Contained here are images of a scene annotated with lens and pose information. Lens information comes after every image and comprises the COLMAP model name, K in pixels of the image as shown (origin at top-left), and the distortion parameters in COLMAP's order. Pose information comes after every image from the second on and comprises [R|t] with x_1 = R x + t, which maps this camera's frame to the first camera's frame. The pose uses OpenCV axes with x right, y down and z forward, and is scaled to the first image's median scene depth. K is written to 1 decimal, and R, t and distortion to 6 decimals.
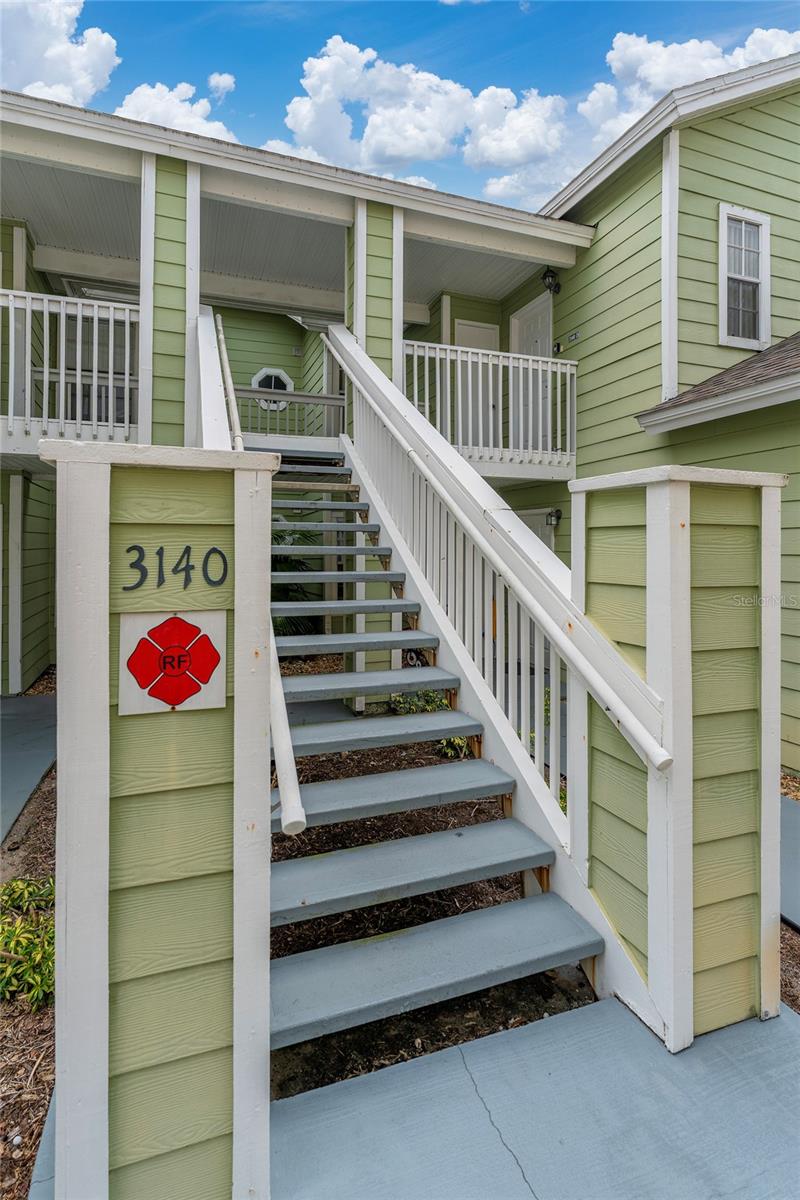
lens RADIAL K [[595.8, 0, 394.0], [0, 595.8, 544.5], [0, 0, 1]] dist [-0.001554, -0.000860]
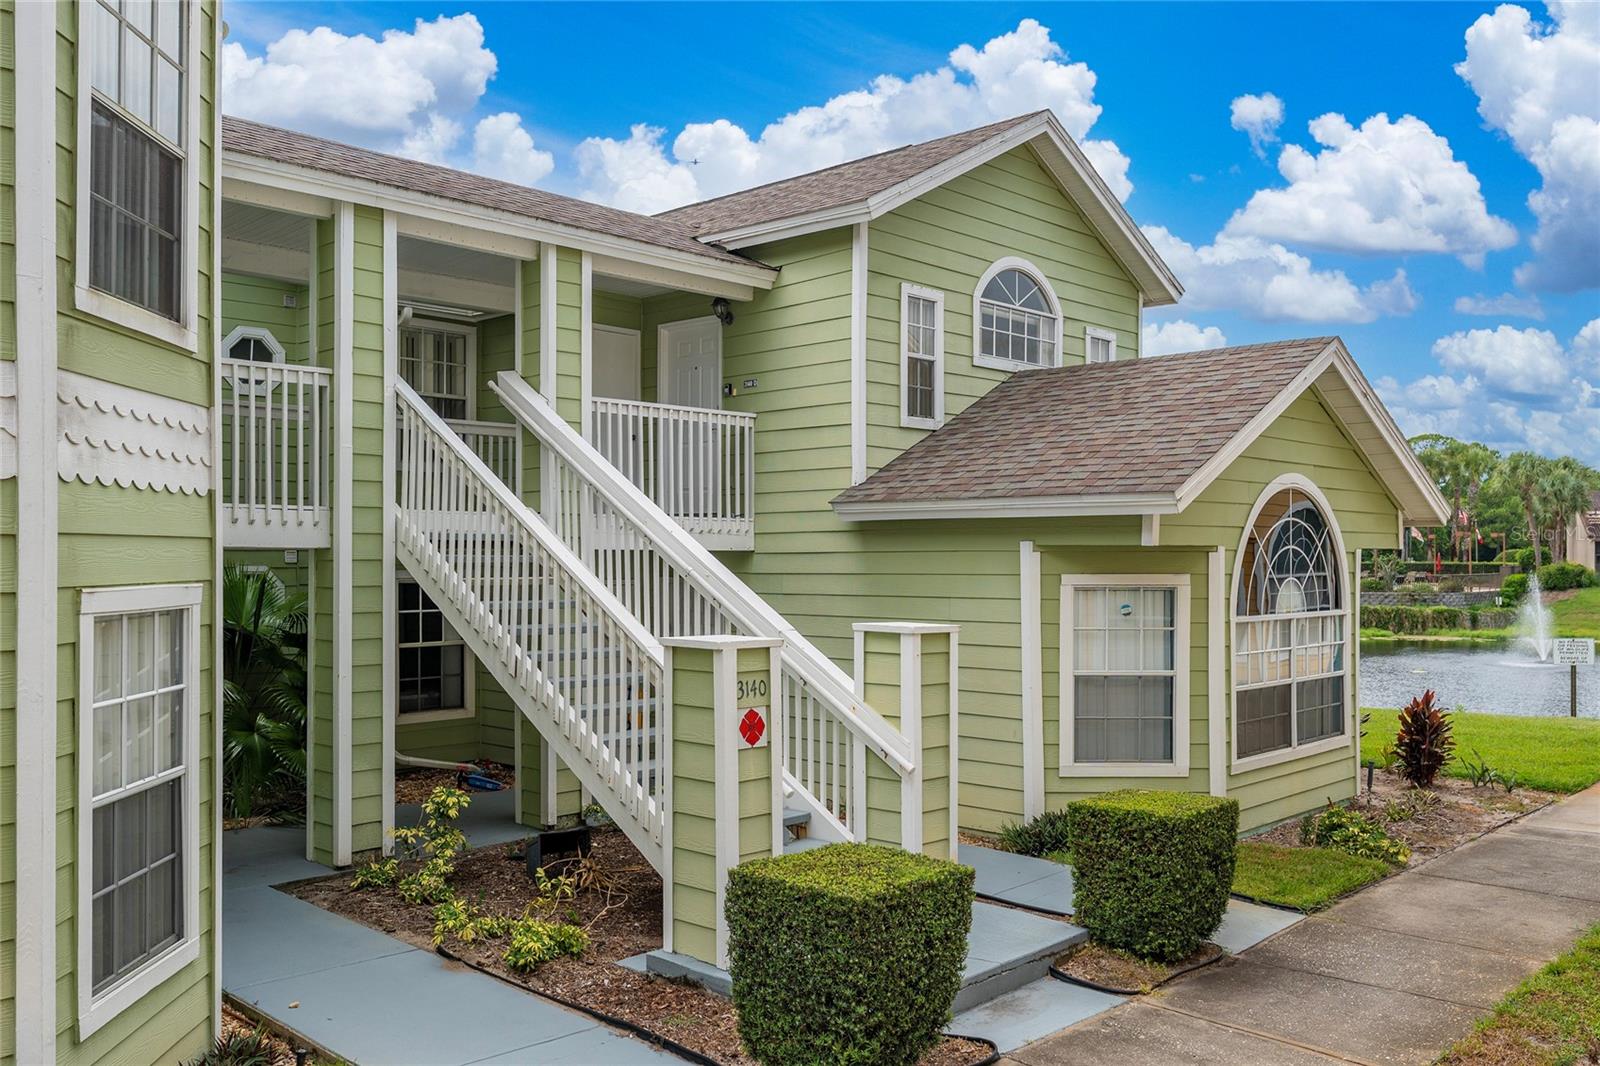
lens RADIAL K [[1364.8, 0, 794.0], [0, 1364.8, 546.7], [0, 0, 1]] dist [0.005673, -0.010552]
pose [[0.891688, 0.005880, 0.452613, -0.632081], [-0.003807, 0.999978, -0.005491, -0.118528], [-0.452635, 0.003173, 0.891690, -0.935211]]
